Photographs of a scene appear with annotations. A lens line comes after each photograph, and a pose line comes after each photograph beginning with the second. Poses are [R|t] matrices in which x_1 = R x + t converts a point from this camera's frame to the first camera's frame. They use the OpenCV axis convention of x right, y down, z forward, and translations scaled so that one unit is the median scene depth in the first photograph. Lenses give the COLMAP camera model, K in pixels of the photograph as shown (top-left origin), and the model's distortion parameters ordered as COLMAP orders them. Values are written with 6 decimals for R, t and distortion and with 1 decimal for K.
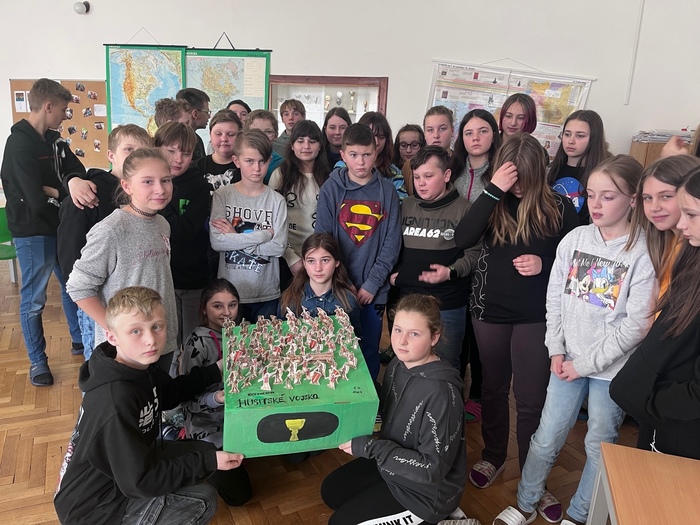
lens RADIAL K [[533.4, 0, 350.2], [0, 533.4, 261.9], [0, 0, 1]] dist [0.009878, 0.002491]
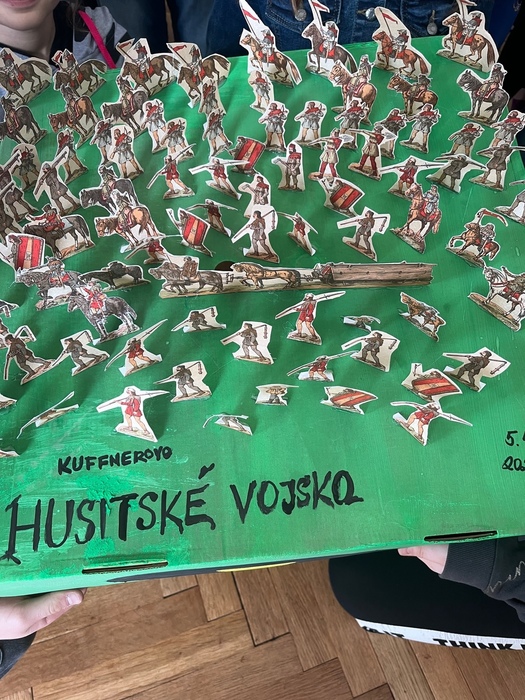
lens RADIAL K [[533.4, 0, 262.3], [0, 533.4, 349.6], [0, 0, 1]] dist [0.009878, 0.002491]
pose [[0.986338, 0.100724, -0.130351, -0.066712], [0.011060, 0.749013, 0.662462, 0.046548], [0.164361, -0.654854, 0.737667, 0.755610]]
